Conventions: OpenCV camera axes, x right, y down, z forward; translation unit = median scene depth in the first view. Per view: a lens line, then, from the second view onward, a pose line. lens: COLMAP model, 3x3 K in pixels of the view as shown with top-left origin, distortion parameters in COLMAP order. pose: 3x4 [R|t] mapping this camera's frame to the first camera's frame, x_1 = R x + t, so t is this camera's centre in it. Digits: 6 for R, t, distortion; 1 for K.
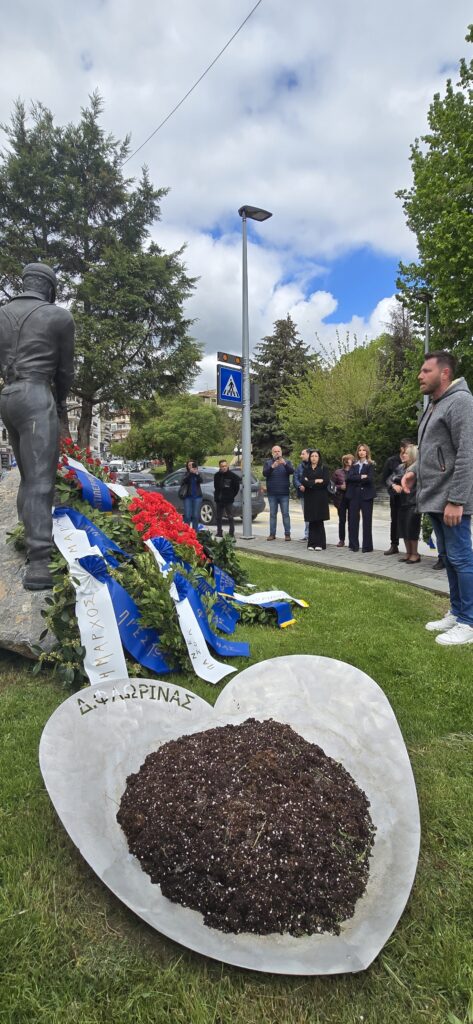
lens RADIAL K [[484.2, 0, 232.2], [0, 484.2, 509.6], [0, 0, 1]] dist [-0.014962, 0.007354]
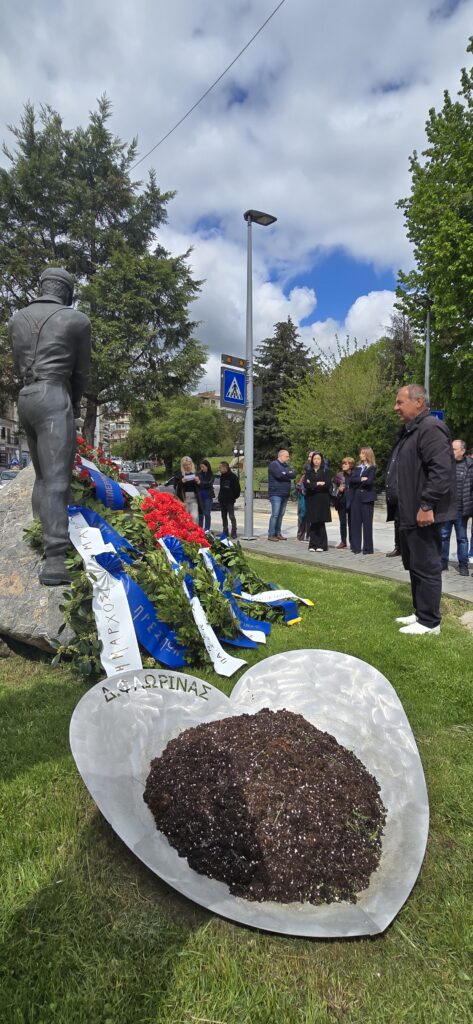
lens RADIAL K [[484.2, 0, 232.8], [0, 484.2, 510.1], [0, 0, 1]] dist [-0.014962, 0.007354]
pose [[0.999924, 0.011080, 0.005474, -0.023680], [-0.011068, 0.999937, -0.002076, 0.003042], [-0.005496, 0.002015, 0.999983, -0.026675]]
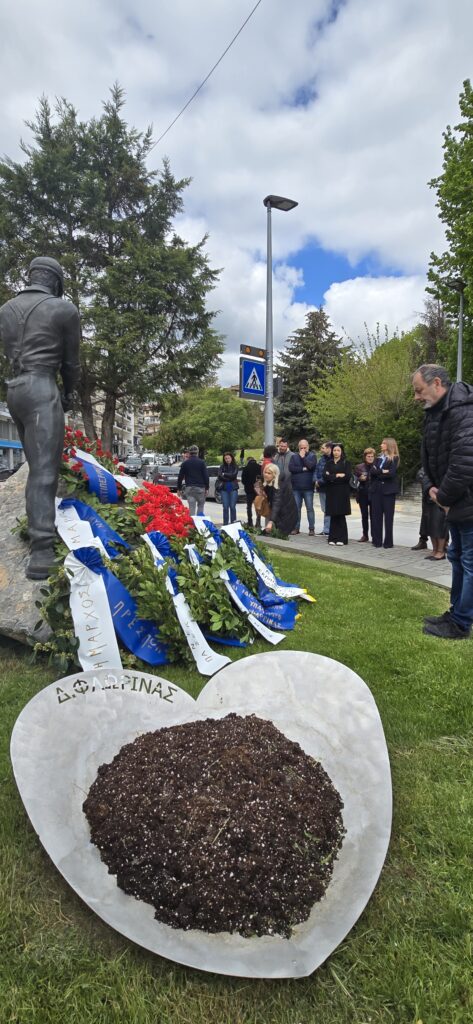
lens RADIAL K [[484.2, 0, 232.3], [0, 484.2, 509.0], [0, 0, 1]] dist [-0.014962, 0.007354]
pose [[0.997877, 0.010134, -0.064327, 0.055212], [-0.009408, 0.999889, 0.011588, 0.001629], [0.064437, -0.010959, 0.997862, 0.010325]]
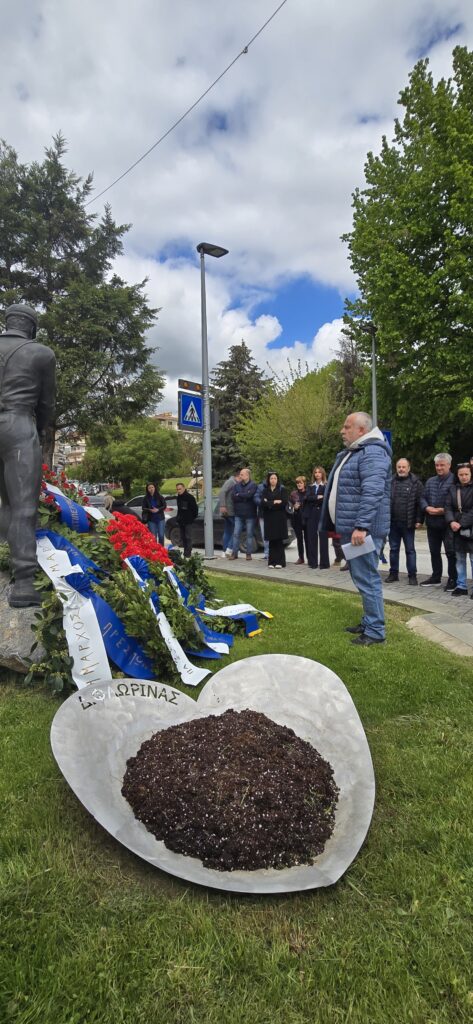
lens RADIAL K [[484.2, 0, 232.0], [0, 484.2, 509.6], [0, 0, 1]] dist [-0.014962, 0.007354]
pose [[0.996082, -0.014054, 0.087310, -0.028057], [0.017951, 0.998869, -0.044019, 0.005500], [-0.086592, 0.045414, 0.995208, -0.090662]]
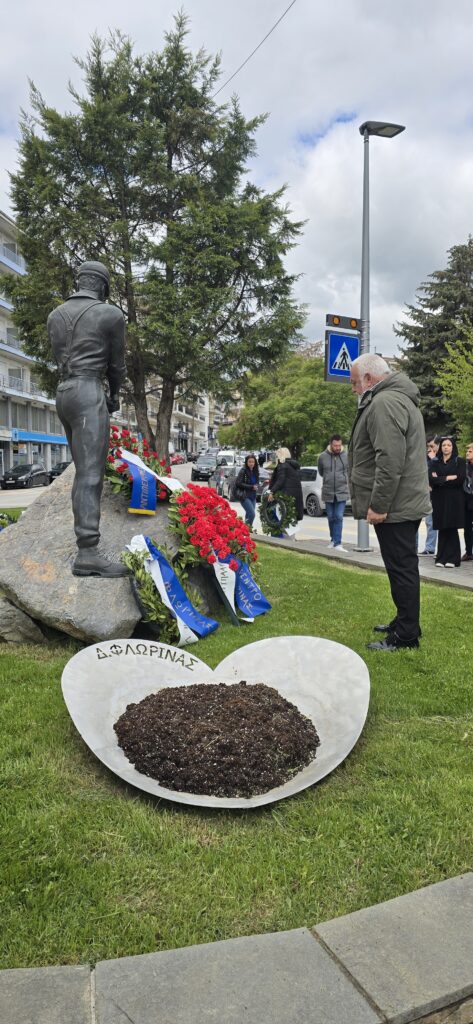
lens RADIAL K [[676.7, 0, 237.2], [0, 676.7, 515.2], [0, 0, 1]] dist [0.040361, -0.029144]
pose [[0.975295, 0.016982, -0.220252, 0.208274], [-0.018113, 0.999831, -0.003113, 0.026313], [0.220162, 0.007025, 0.975438, -0.315898]]
